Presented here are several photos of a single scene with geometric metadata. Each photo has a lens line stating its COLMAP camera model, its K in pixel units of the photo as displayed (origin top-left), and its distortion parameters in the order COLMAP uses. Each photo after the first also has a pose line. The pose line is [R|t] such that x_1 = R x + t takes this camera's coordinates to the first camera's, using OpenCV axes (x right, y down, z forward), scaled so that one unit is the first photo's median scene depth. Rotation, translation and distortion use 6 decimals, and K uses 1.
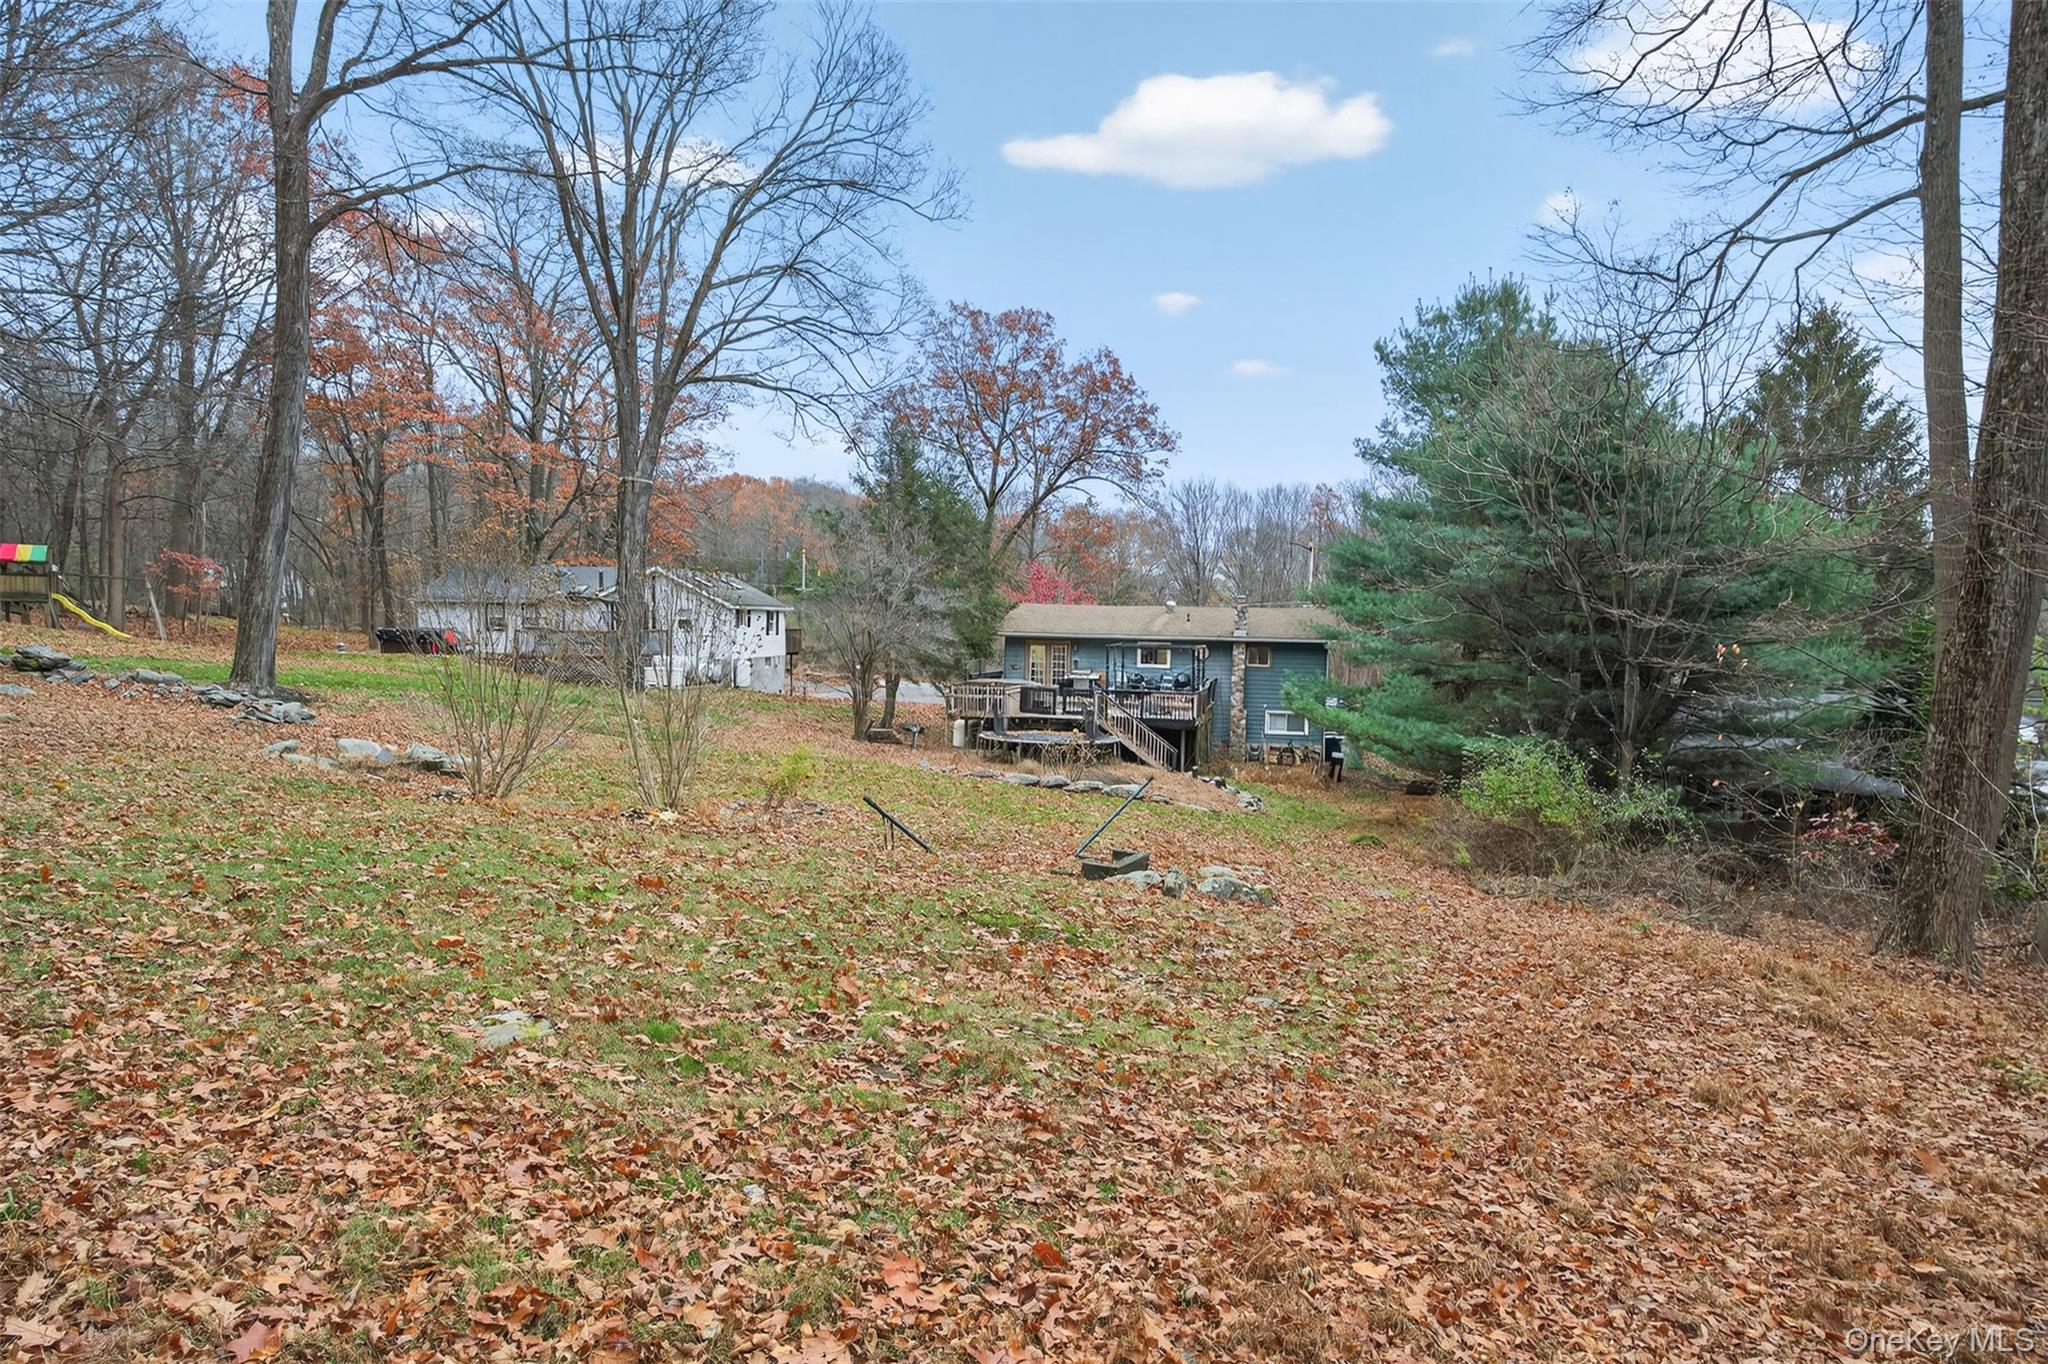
lens RADIAL K [[988.7, 0, 1024.0], [0, 988.7, 682.0], [0, 0, 1]] dist [-0.000741, -0.000235]
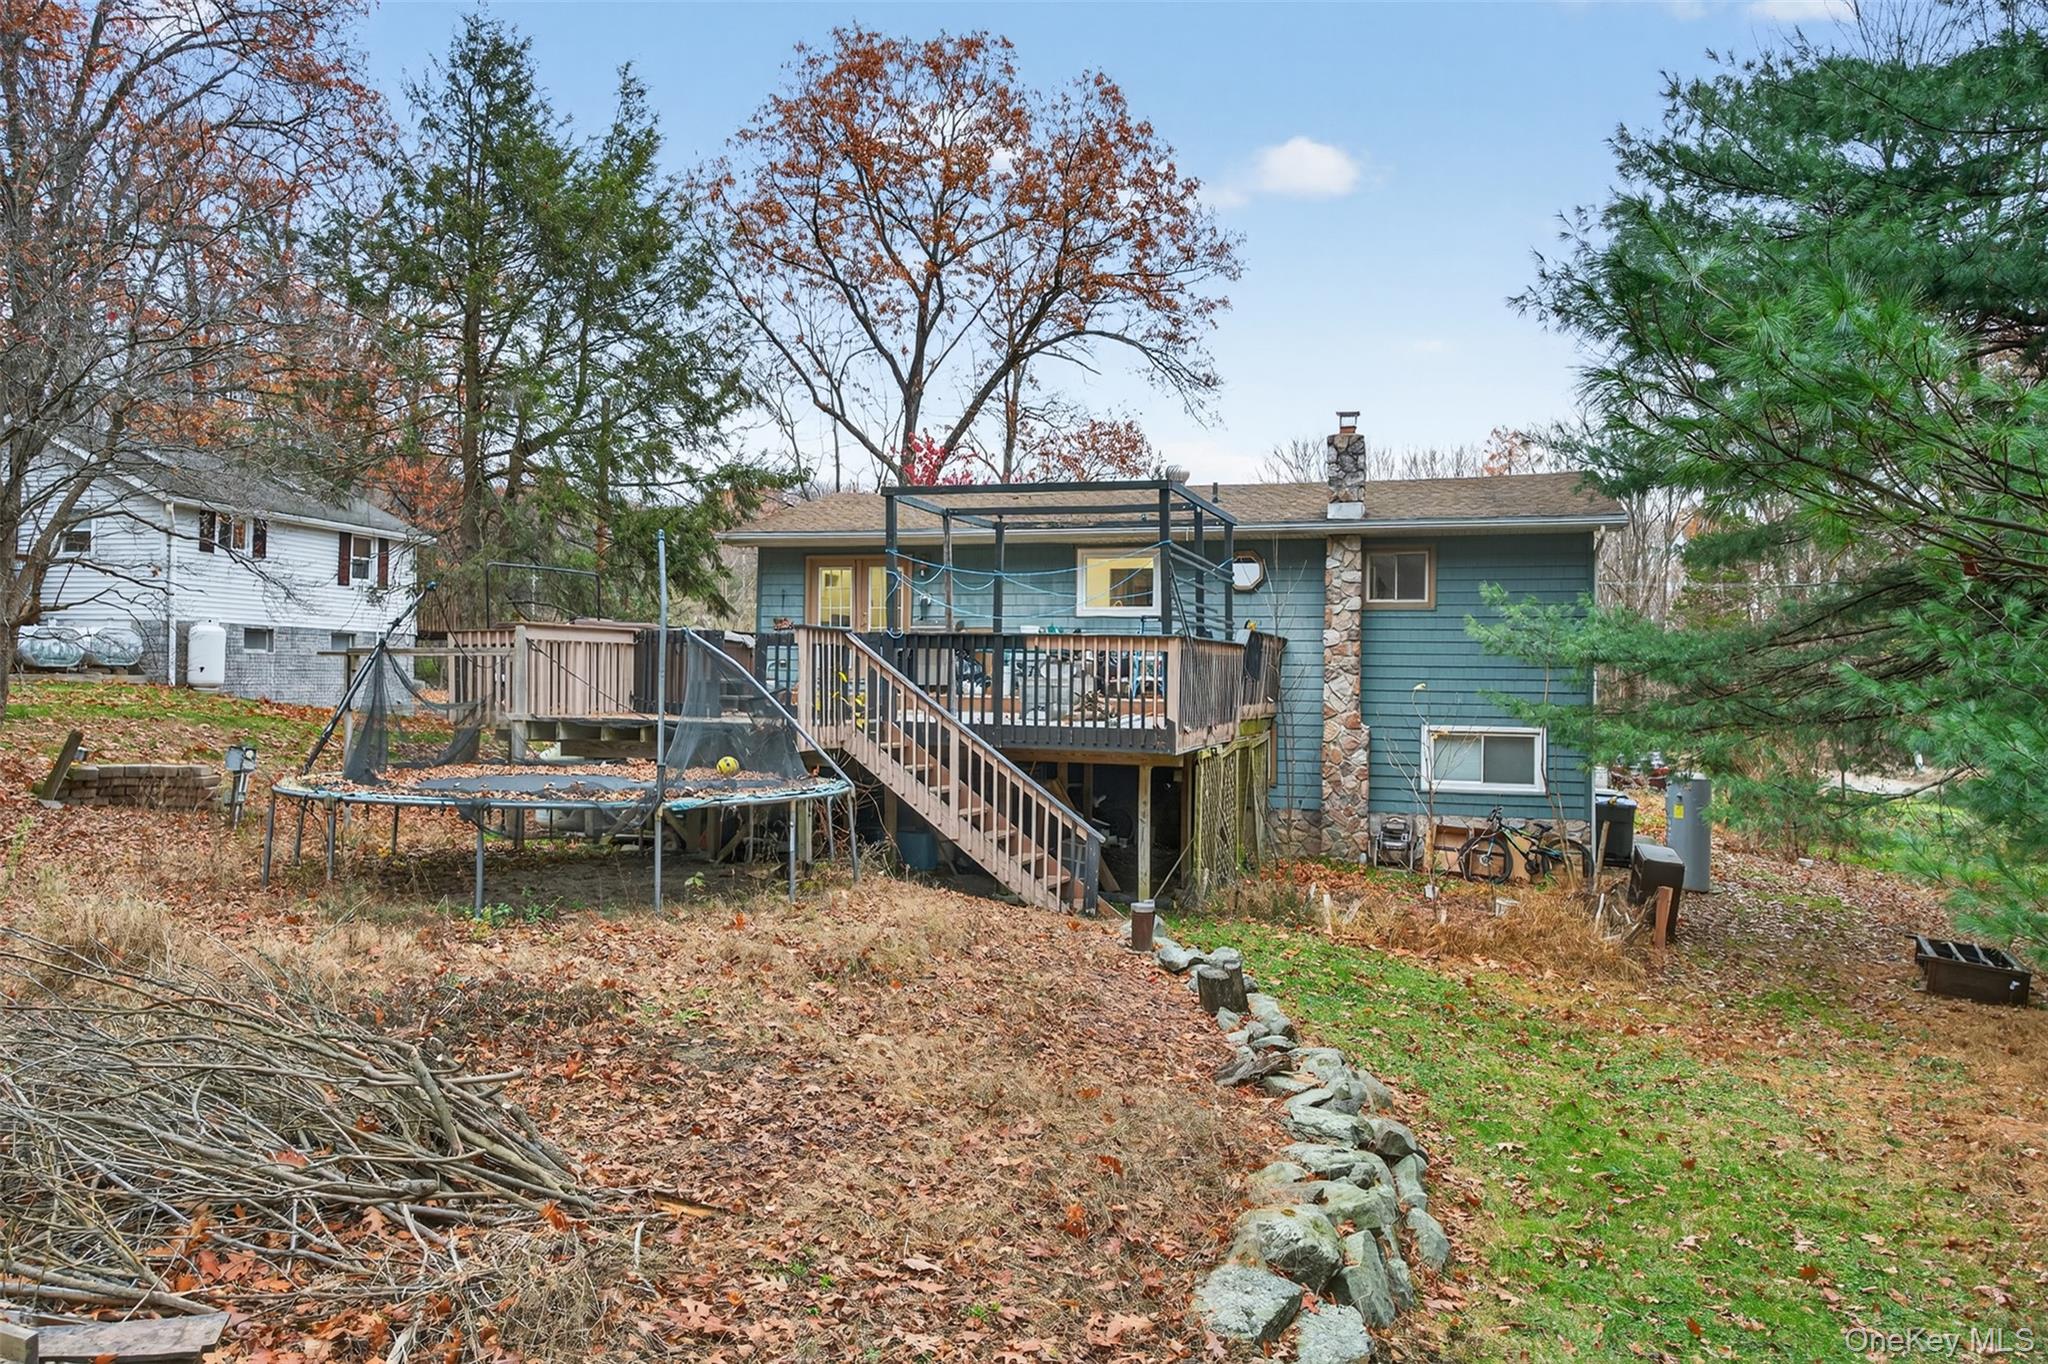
lens RADIAL K [[1110.0, 0, 1024.0], [0, 1110.0, 682.0], [0, 0, 1]] dist [0.000343, -0.000030]
pose [[0.994821, -0.006752, -0.101413, 0.139648], [0.000228, 0.997937, -0.064200, 0.038442], [0.101638, 0.063844, 0.992771, 0.577749]]
